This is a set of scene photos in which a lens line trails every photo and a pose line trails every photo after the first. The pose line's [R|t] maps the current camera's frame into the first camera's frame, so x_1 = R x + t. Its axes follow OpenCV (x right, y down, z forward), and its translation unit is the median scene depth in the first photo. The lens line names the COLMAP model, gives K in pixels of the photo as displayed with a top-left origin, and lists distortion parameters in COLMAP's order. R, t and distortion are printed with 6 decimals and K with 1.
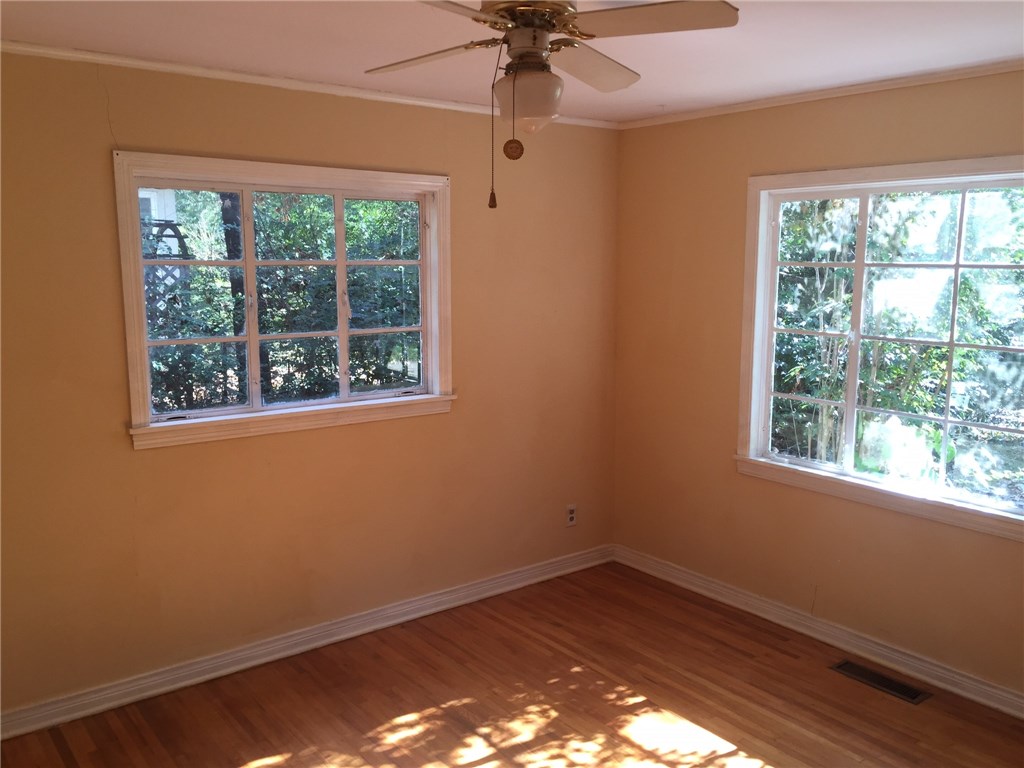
lens RADIAL K [[879.7, 0, 513.2], [0, 879.7, 380.2], [0, 0, 1]] dist [0.097089, -0.134830]
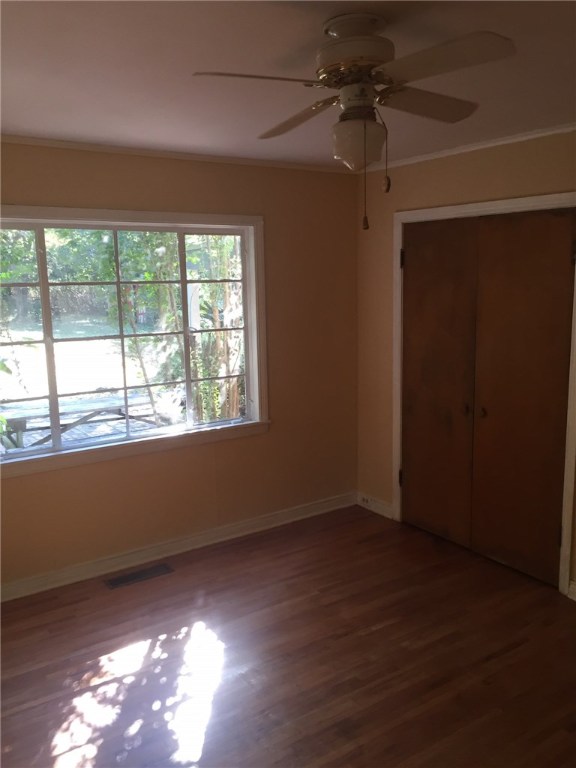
lens RADIAL K [[659.8, 0, 288.0], [0, 659.8, 384.0], [0, 0, 1]] dist [0.097089, -0.134830]
pose [[0.072572, -0.170924, 0.982608, -0.581730], [0.165916, 0.973547, 0.157094, -0.090716], [-0.983466, 0.151630, 0.099011, 0.637432]]
